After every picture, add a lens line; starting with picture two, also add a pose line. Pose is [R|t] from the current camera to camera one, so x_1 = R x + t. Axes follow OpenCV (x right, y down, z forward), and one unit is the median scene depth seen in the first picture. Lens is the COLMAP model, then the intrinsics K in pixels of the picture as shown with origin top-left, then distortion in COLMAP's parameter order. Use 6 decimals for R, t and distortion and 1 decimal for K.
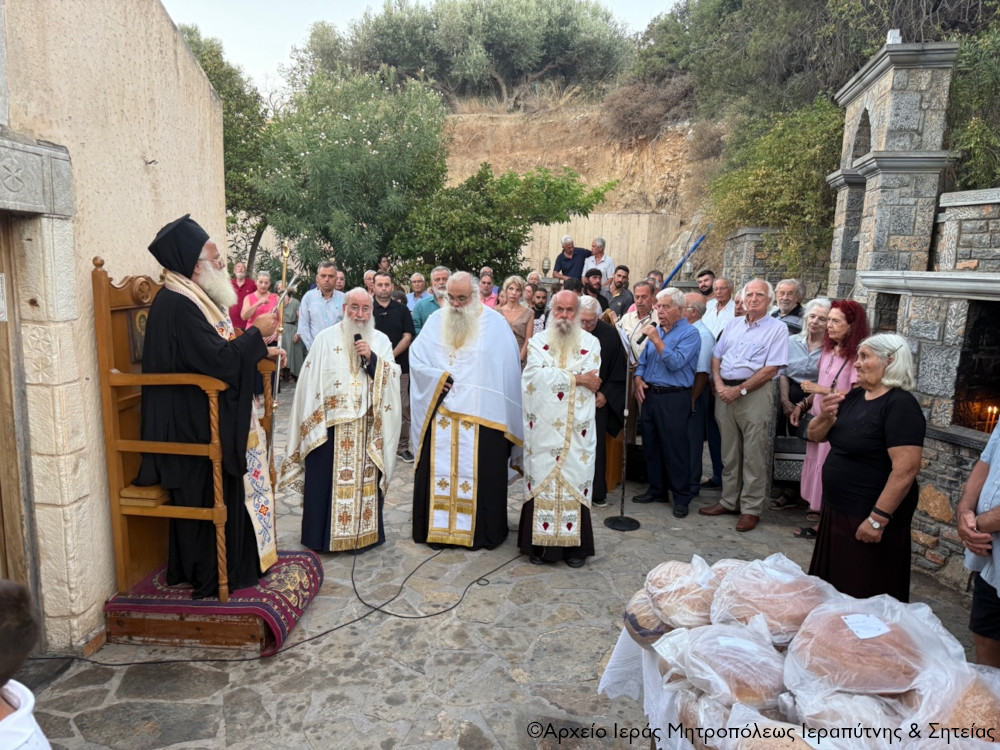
lens RADIAL K [[703.8, 0, 502.2], [0, 703.8, 376.5], [0, 0, 1]] dist [0.045464, -0.052104]
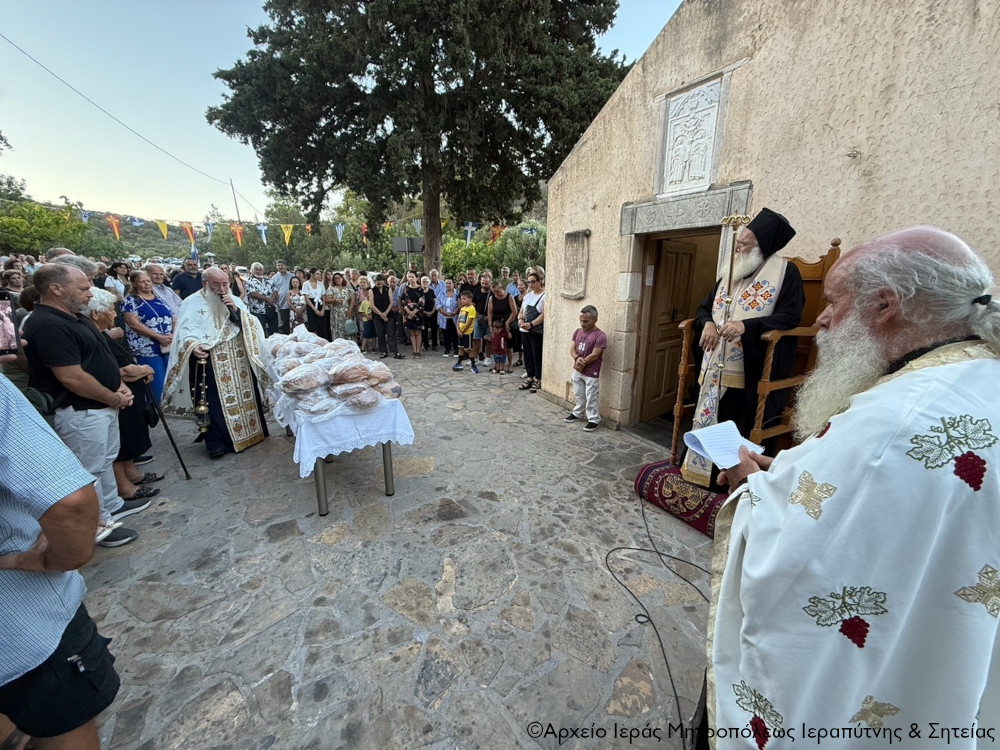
lens RADIAL K [[396.0, 0, 498.1], [0, 396.0, 376.2], [0, 0, 1]] dist [-0.000042, -0.000459]
pose [[-0.836035, 0.102214, -0.539071, 0.297102], [-0.116235, 0.927201, 0.356074, -0.104846], [0.536222, 0.360349, -0.763292, 1.054564]]
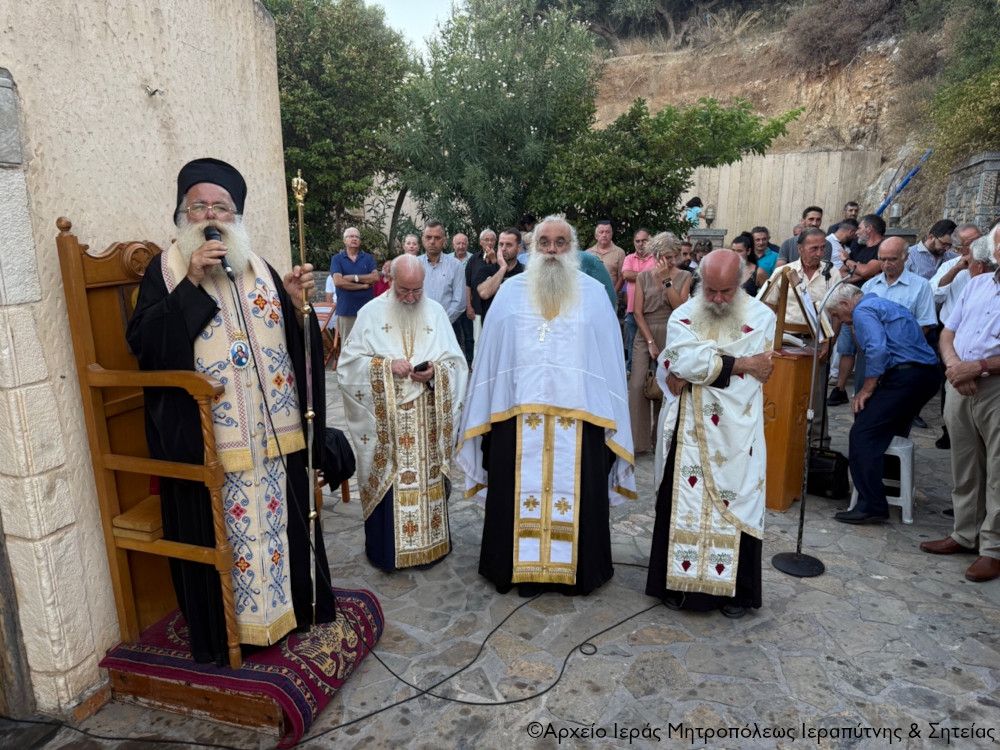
lens RADIAL K [[709.2, 0, 501.6], [0, 709.2, 377.9], [0, 0, 1]] dist [0.007016, -0.008283]
pose [[0.973032, 0.012473, -0.230334, 0.043789], [0.000609, 0.998395, 0.056636, -0.028460], [0.230671, -0.055249, 0.971462, 0.256356]]
